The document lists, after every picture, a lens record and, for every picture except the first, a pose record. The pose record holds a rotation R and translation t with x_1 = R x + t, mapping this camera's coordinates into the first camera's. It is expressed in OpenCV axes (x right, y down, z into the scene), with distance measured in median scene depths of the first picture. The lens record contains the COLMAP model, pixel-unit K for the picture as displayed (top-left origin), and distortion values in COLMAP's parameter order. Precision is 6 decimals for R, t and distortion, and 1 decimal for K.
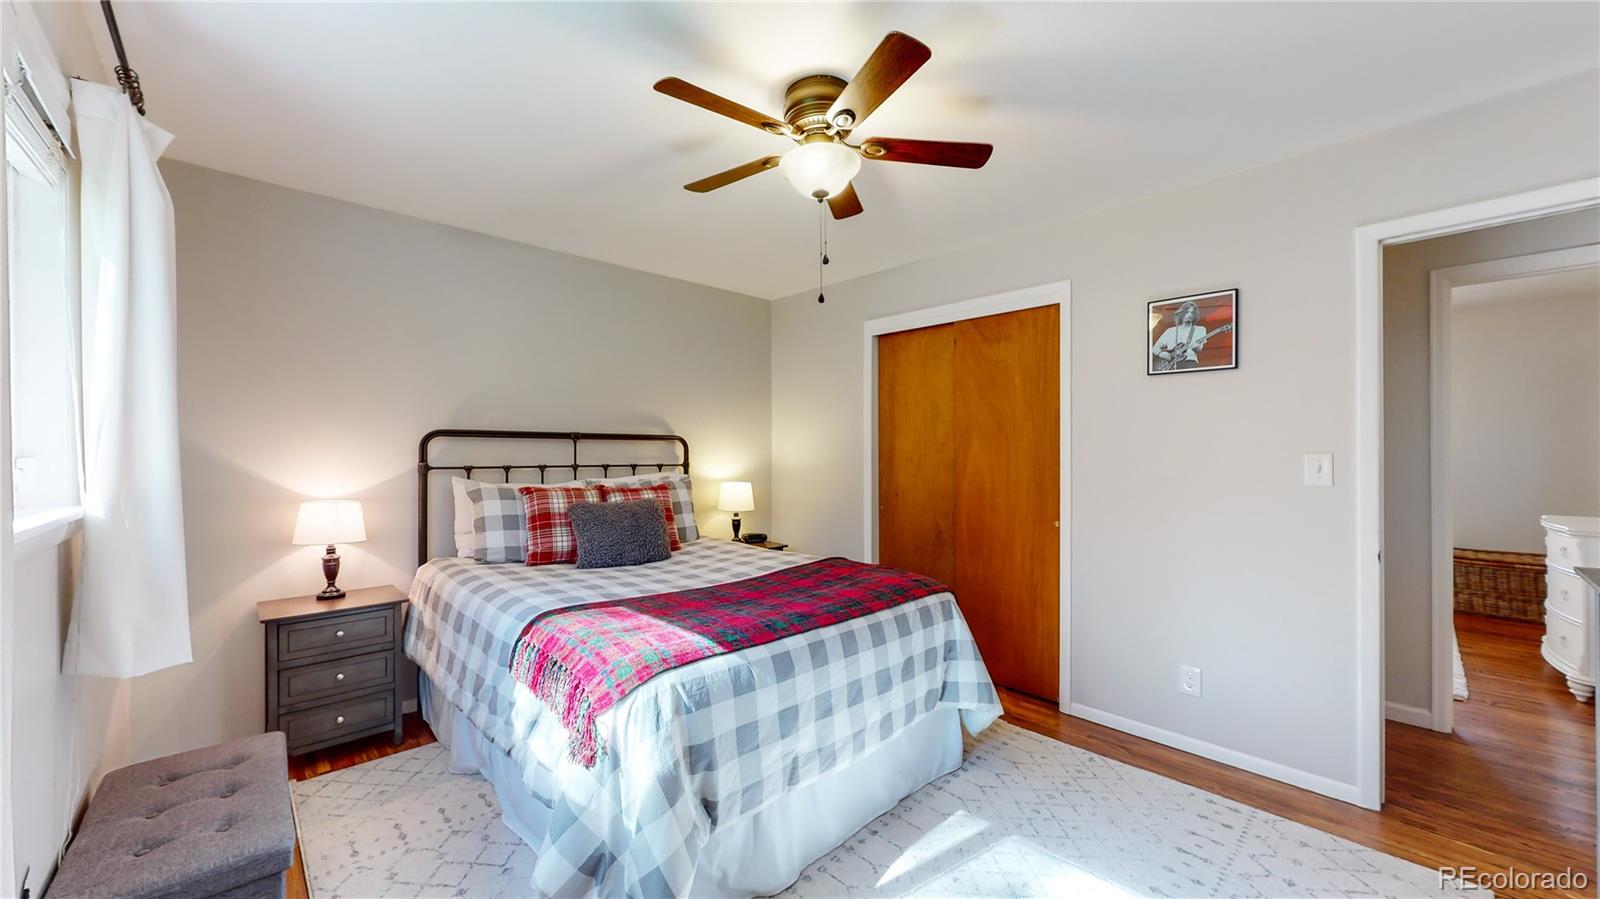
lens RADIAL K [[592.1, 0, 805.2], [0, 592.1, 452.1], [0, 0, 1]] dist [0.001083, 0.000087]
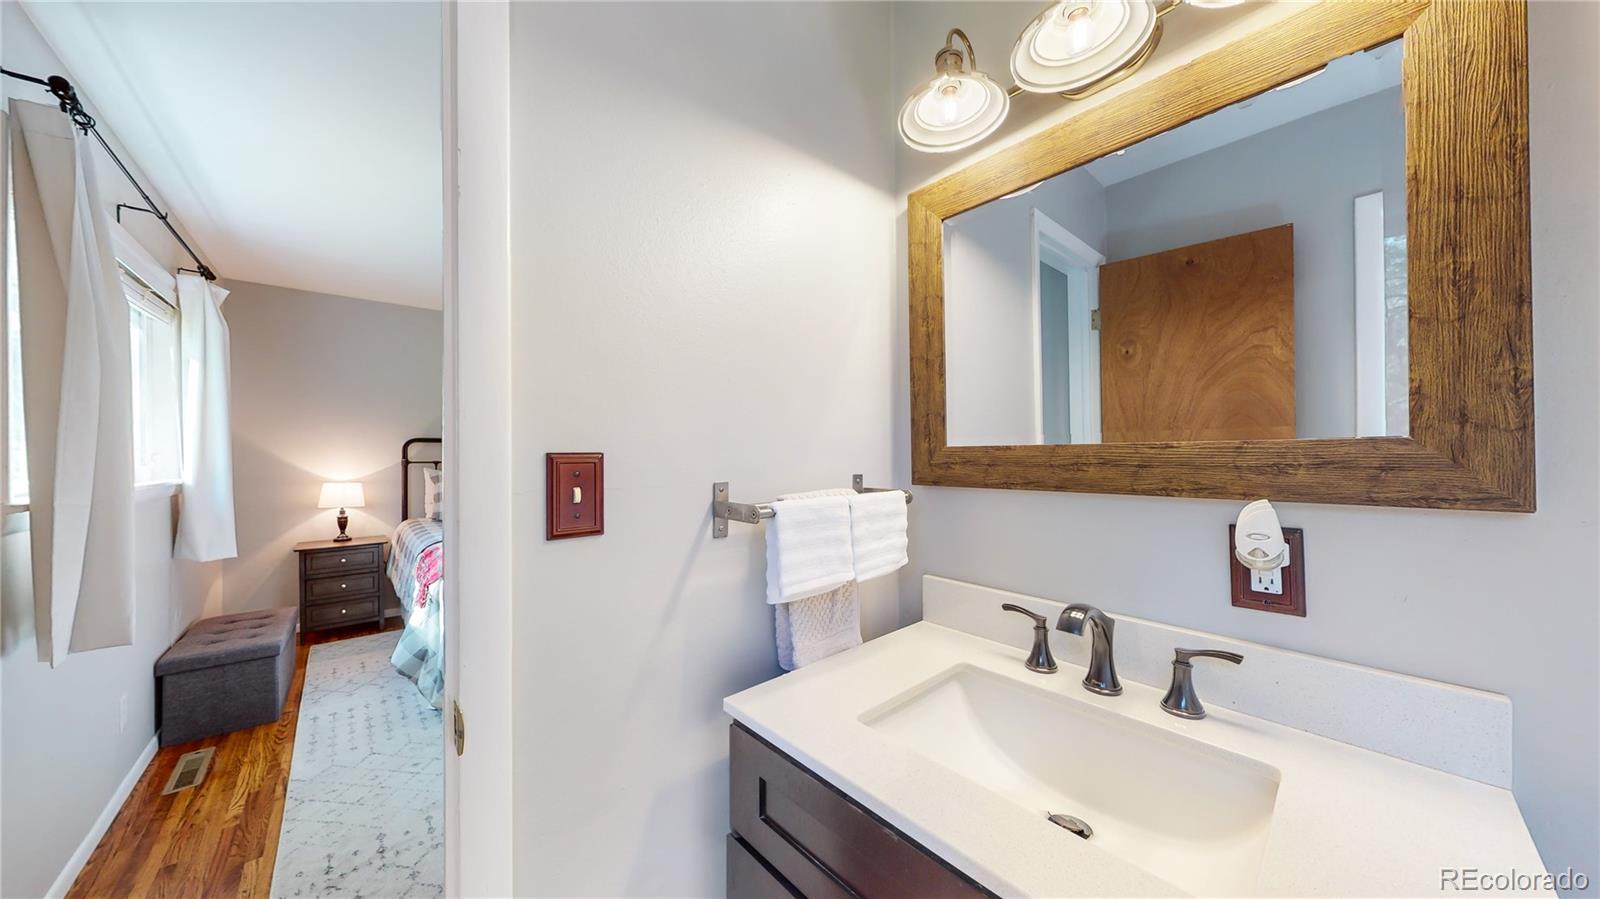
lens RADIAL K [[504.5, 0, 798.9], [0, 504.5, 452.3], [0, 0, 1]] dist [-0.000603, -0.000056]
pose [[0.999311, -0.003836, -0.036914, 0.505189], [0.003874, 0.999992, 0.000954, 0.003218], [0.036910, -0.001096, 0.999318, -0.343495]]
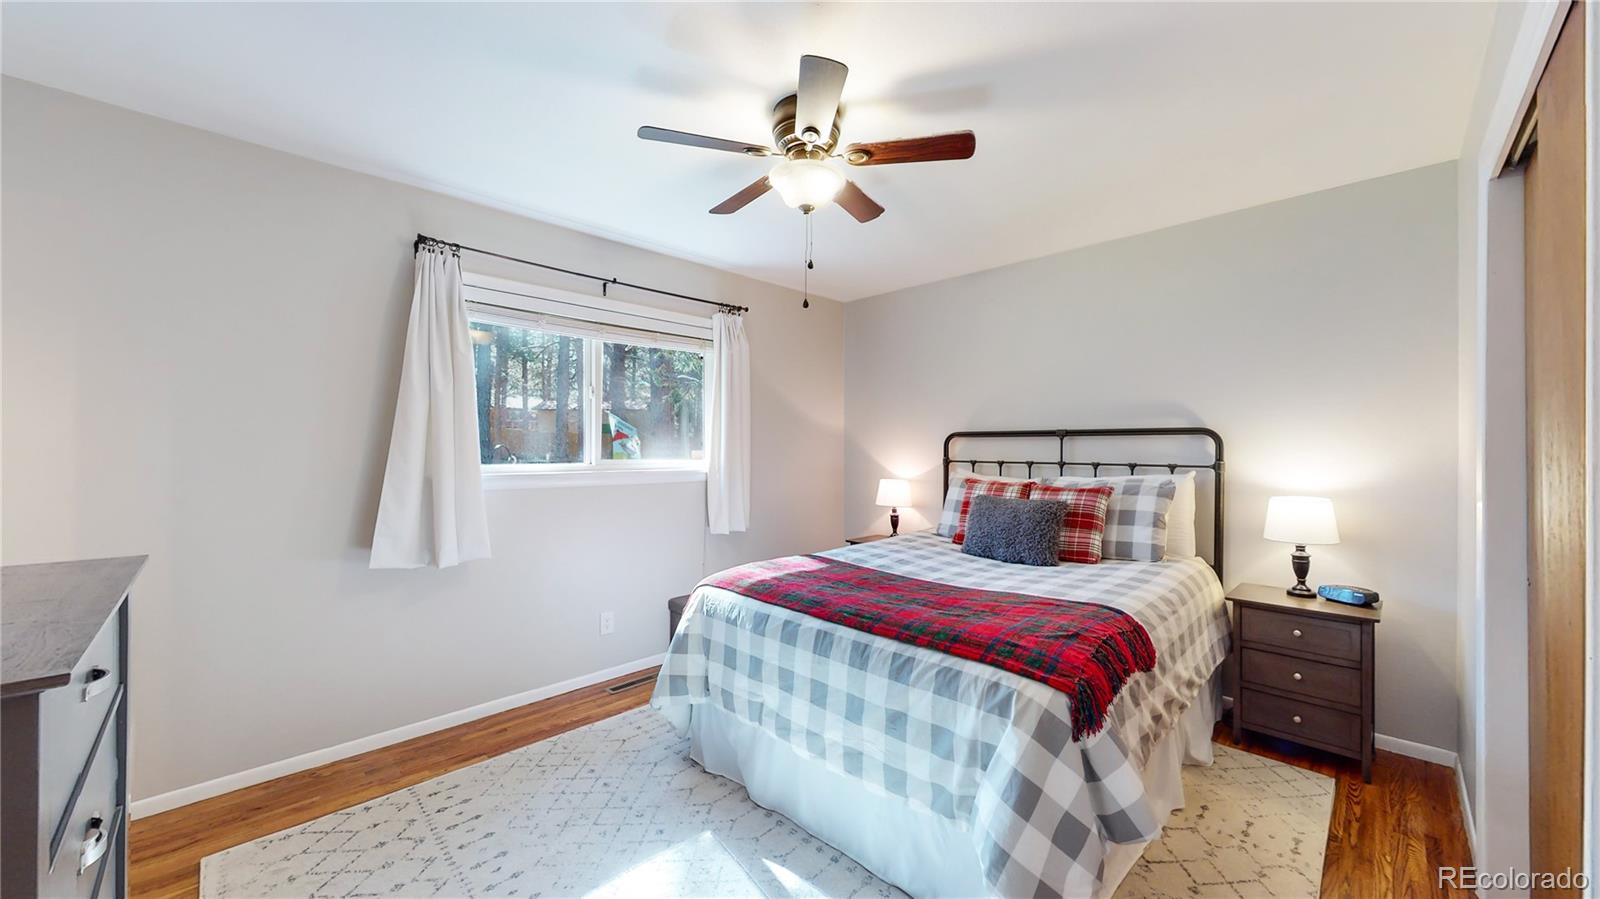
lens RADIAL K [[592.1, 0, 805.2], [0, 592.1, 452.1], [0, 0, 1]] dist [0.001083, 0.000087]
pose [[0.022945, 0.005847, -0.999720, 0.777999], [0.001103, 0.999982, 0.005874, -0.001973], [0.999736, -0.001237, 0.022939, 0.695008]]
